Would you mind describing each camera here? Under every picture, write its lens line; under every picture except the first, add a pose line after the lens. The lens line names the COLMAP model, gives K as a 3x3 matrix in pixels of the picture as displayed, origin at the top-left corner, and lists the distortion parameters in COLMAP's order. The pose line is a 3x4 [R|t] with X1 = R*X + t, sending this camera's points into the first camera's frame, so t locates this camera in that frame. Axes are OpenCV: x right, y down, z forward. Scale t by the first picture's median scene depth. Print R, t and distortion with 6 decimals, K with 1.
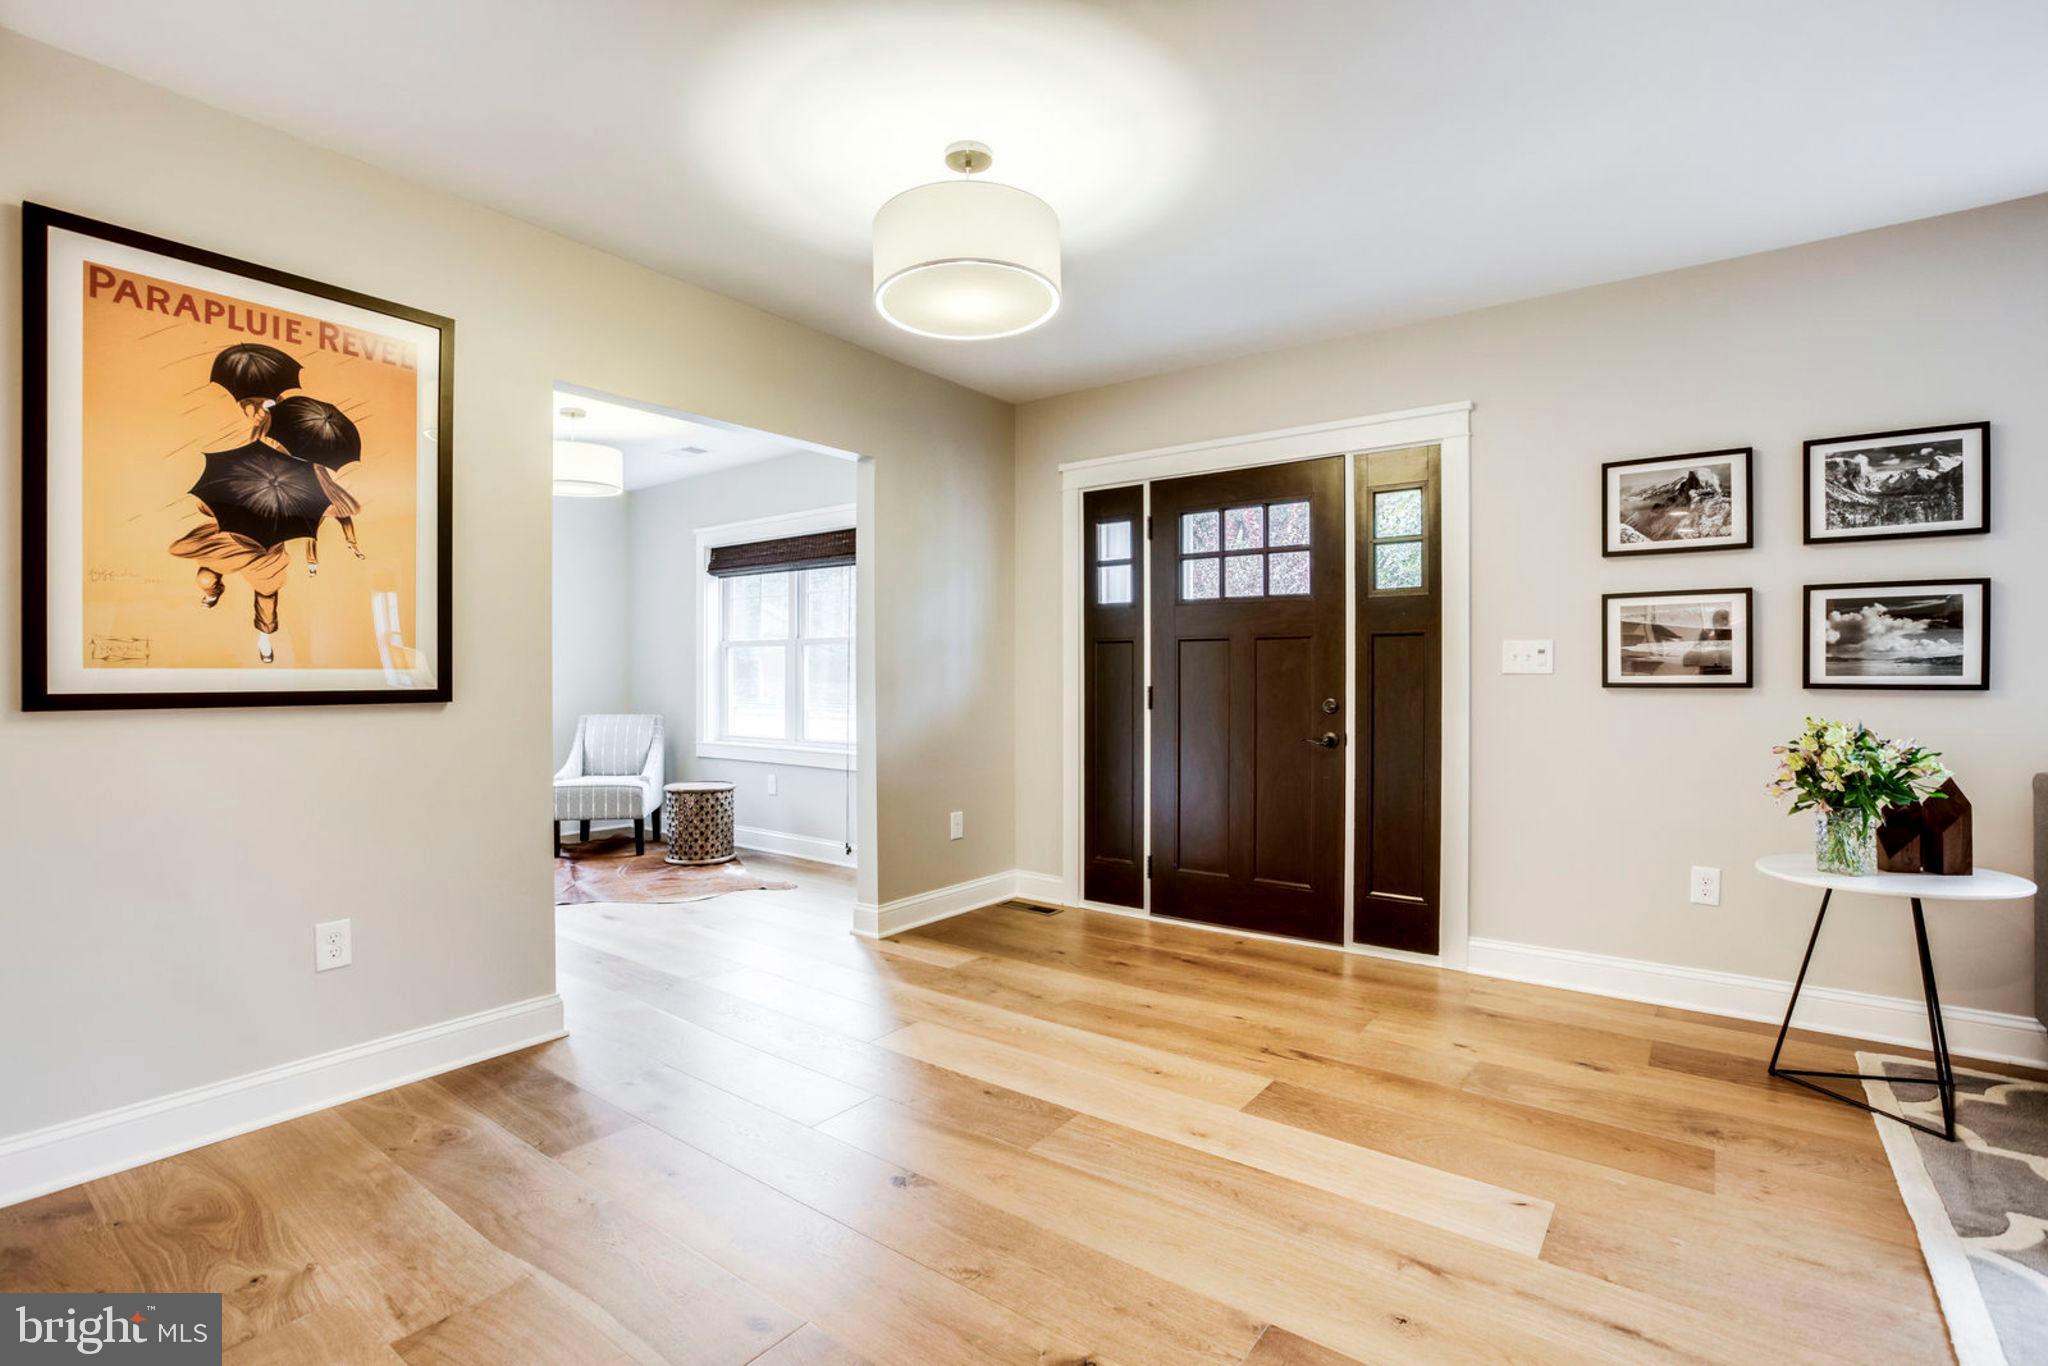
lens RADIAL K [[934.2, 0, 1024.0], [0, 934.2, 683.0], [0, 0, 1]] dist [-0.050119, 0.014754]
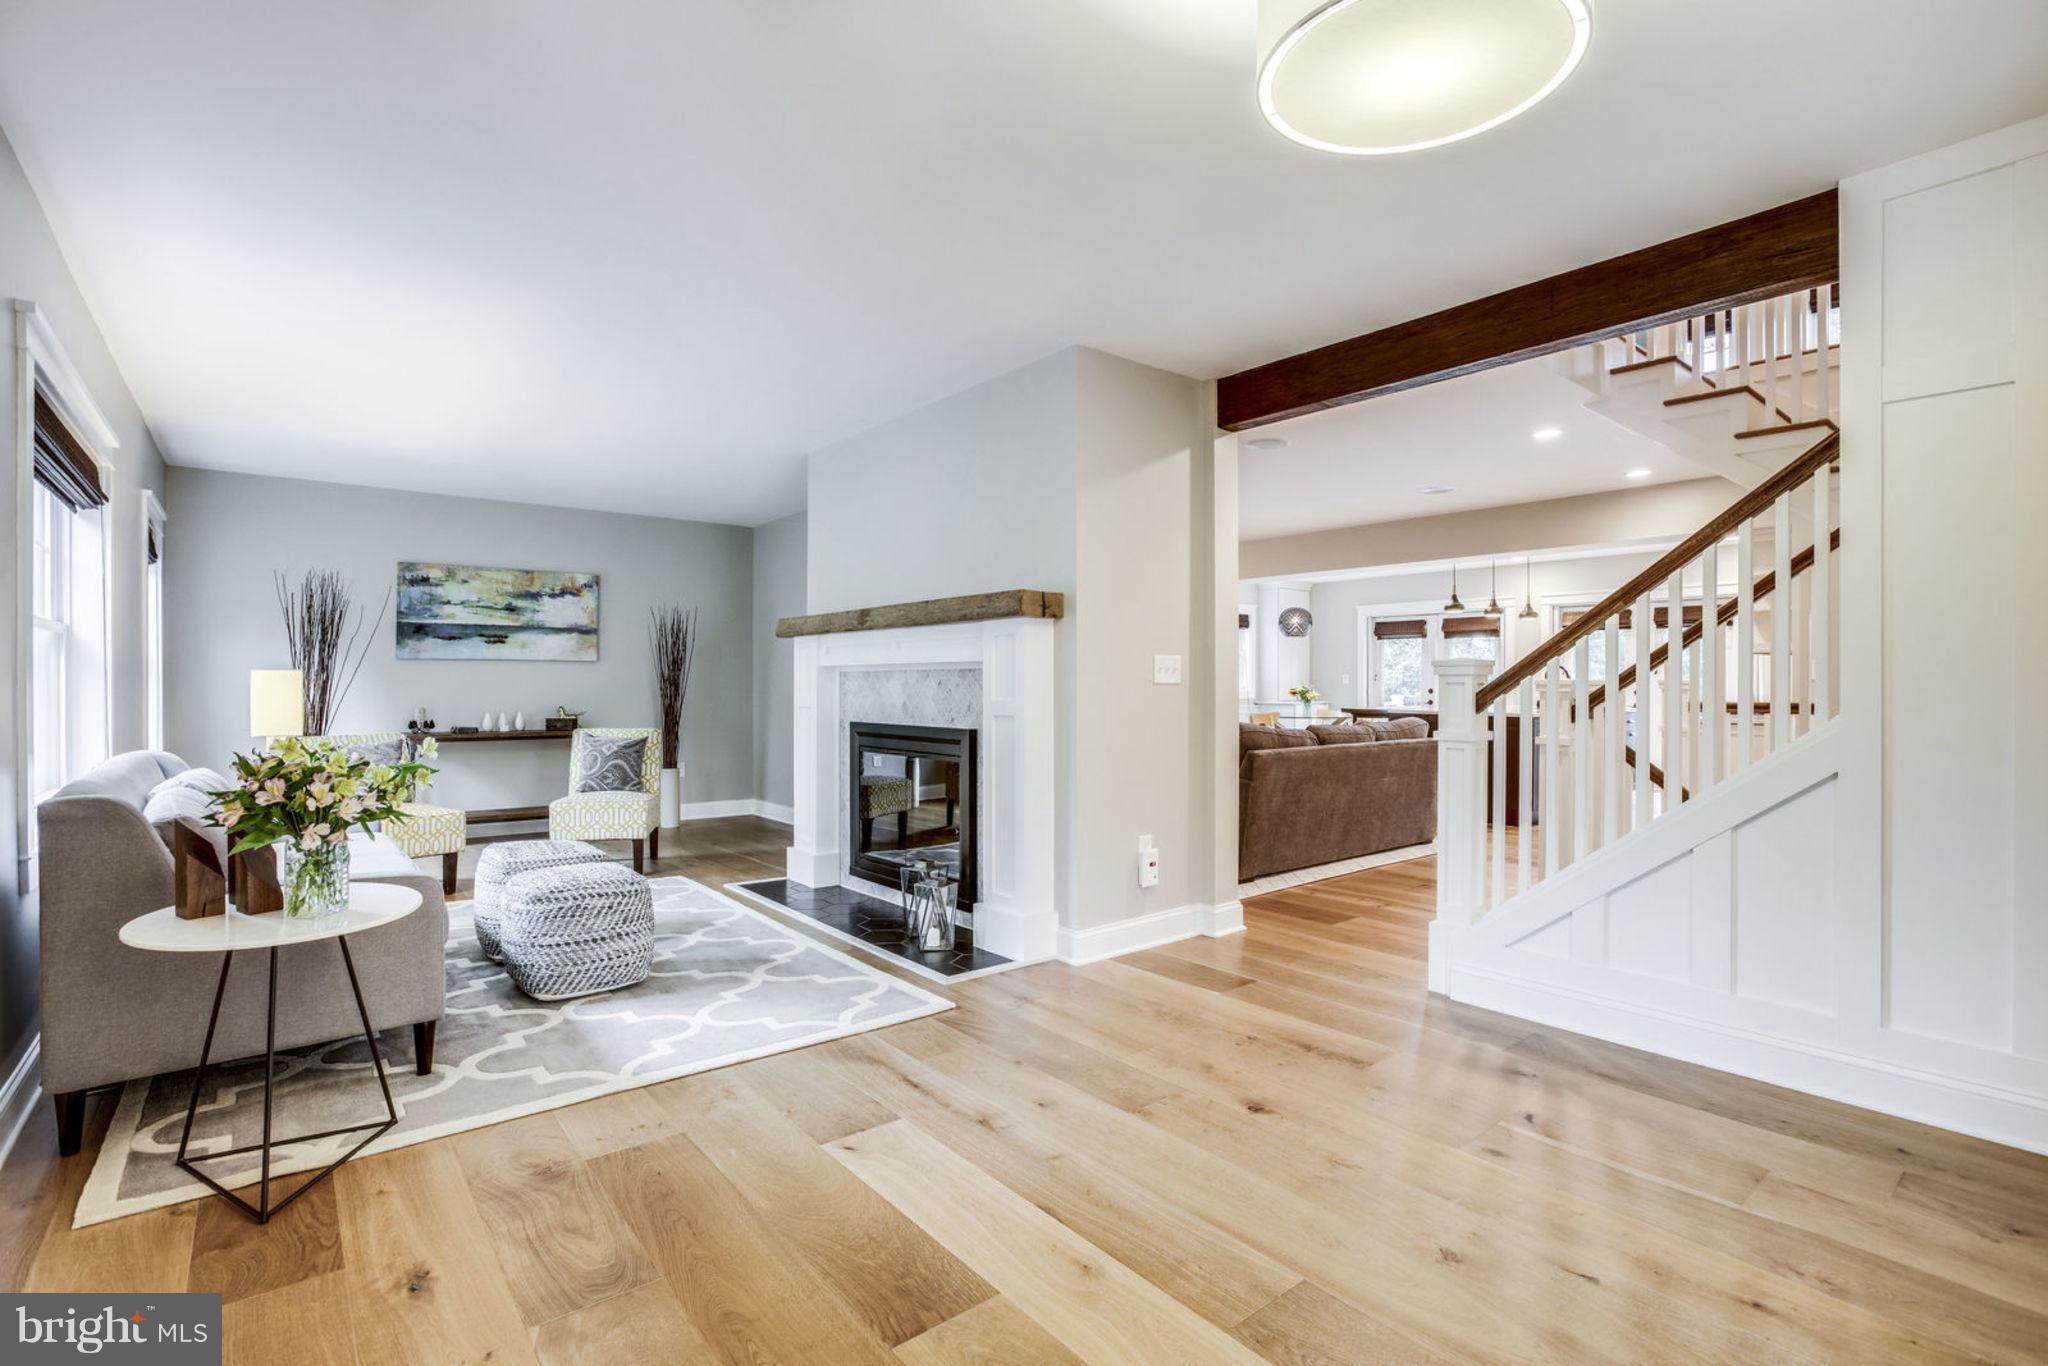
lens RADIAL K [[934.2, 0, 1024.0], [0, 934.2, 683.0], [0, 0, 1]] dist [-0.050119, 0.014754]
pose [[-0.968399, 0.001376, 0.249402, 0.037693], [0.004626, 0.999912, 0.012447, -0.020872], [-0.249362, 0.013207, -0.968320, 1.750911]]
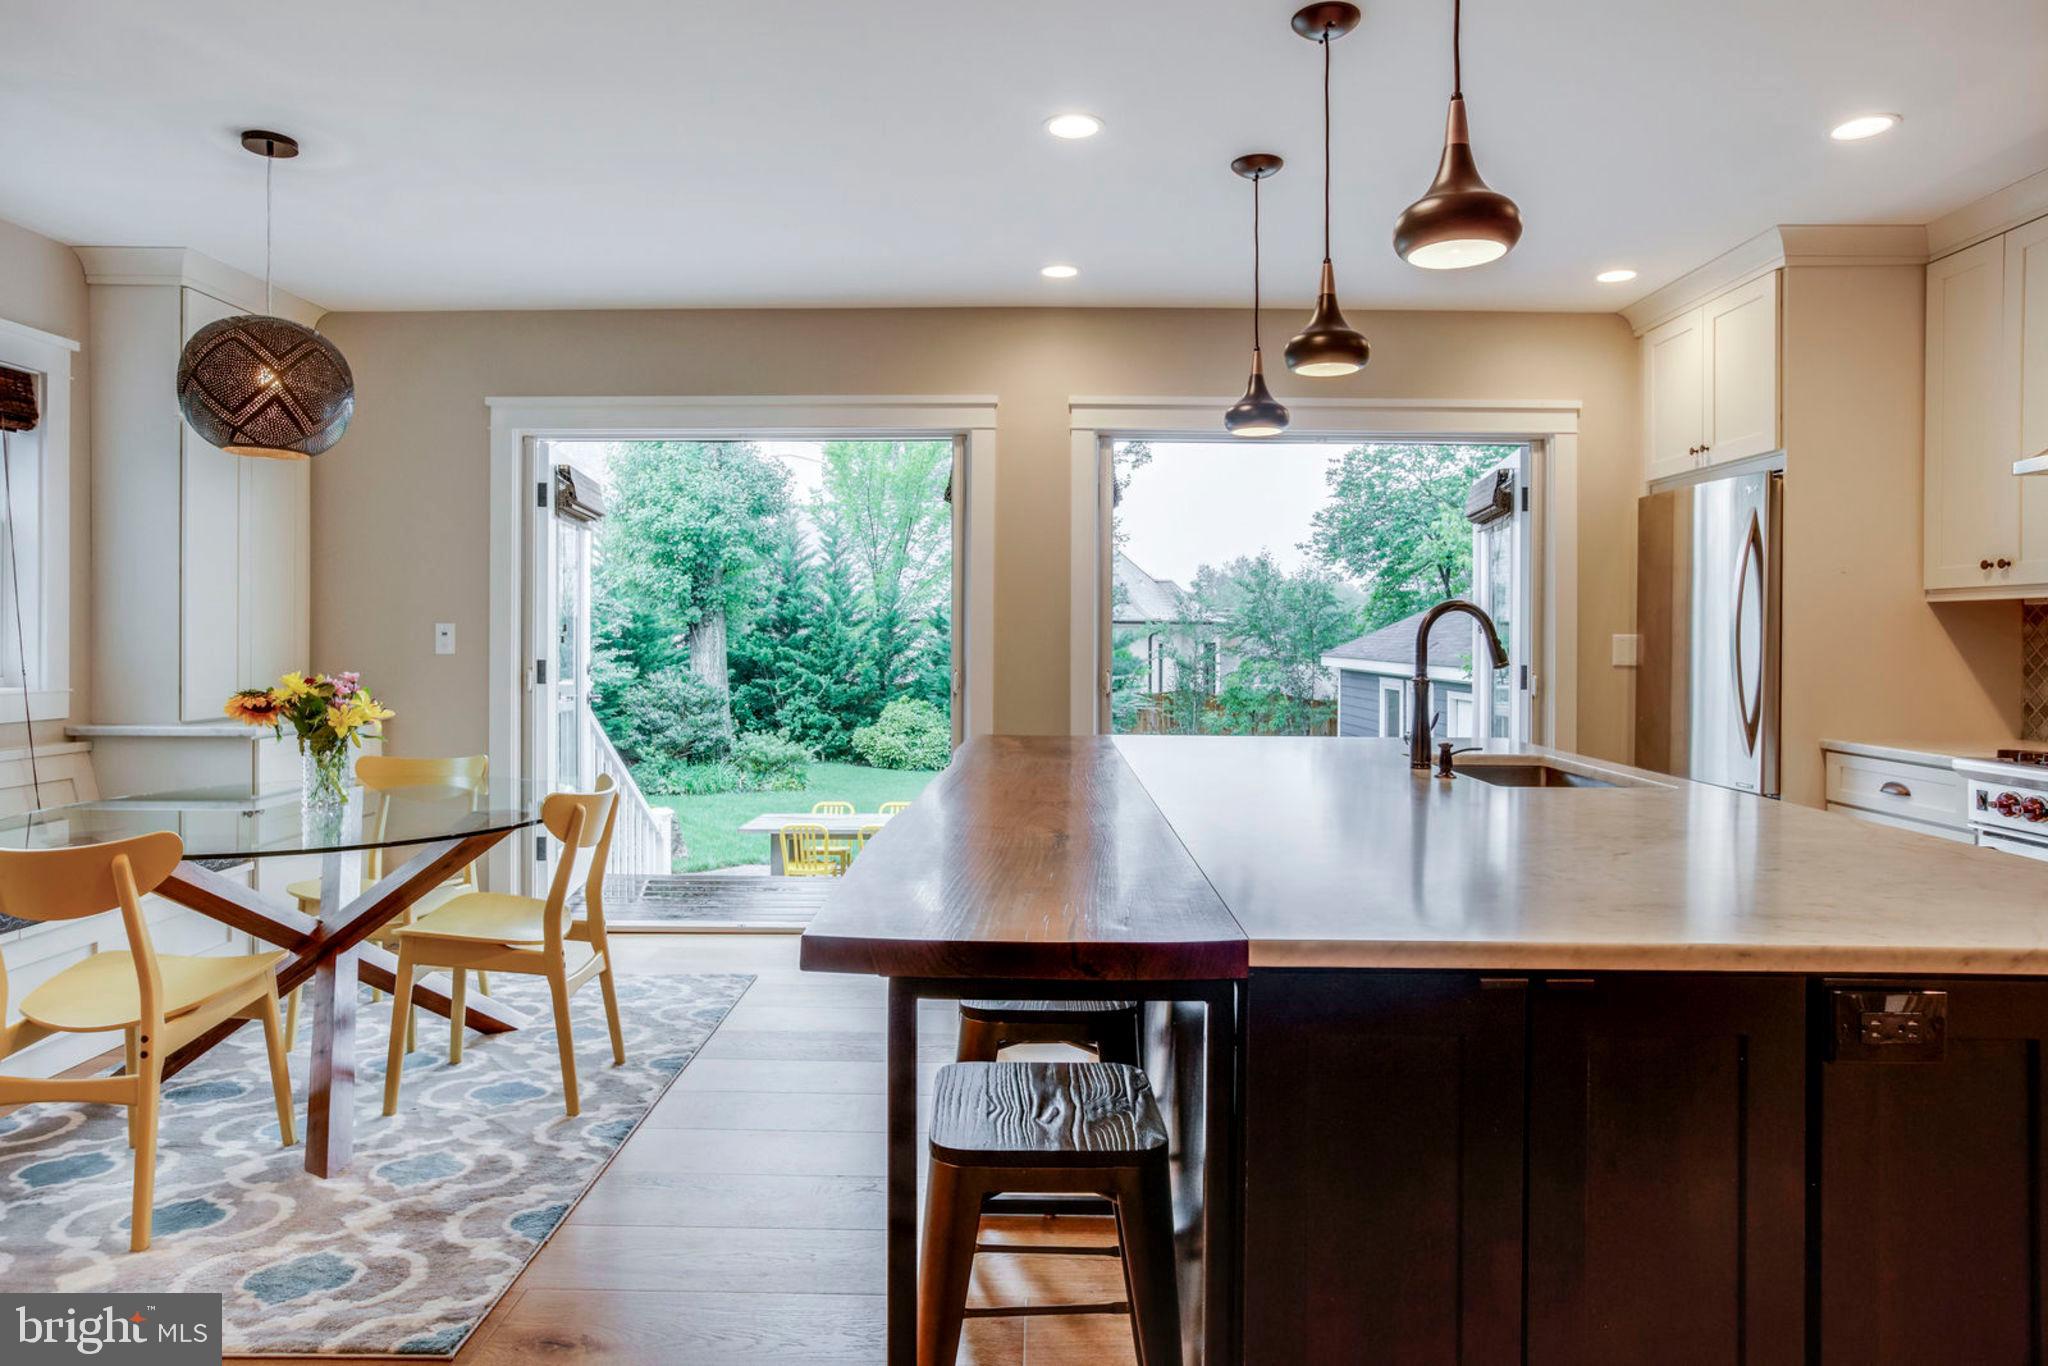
lens RADIAL K [[1204.8, 0, 1017.6], [0, 1204.8, 644.5], [0, 0, 1]] dist [-0.016224, 0.001763]
pose [[-0.810989, 0.004796, -0.585042, -0.016662], [-0.009917, 0.999710, 0.021941, -0.012528], [0.584977, 0.023596, -0.810706, -1.675936]]
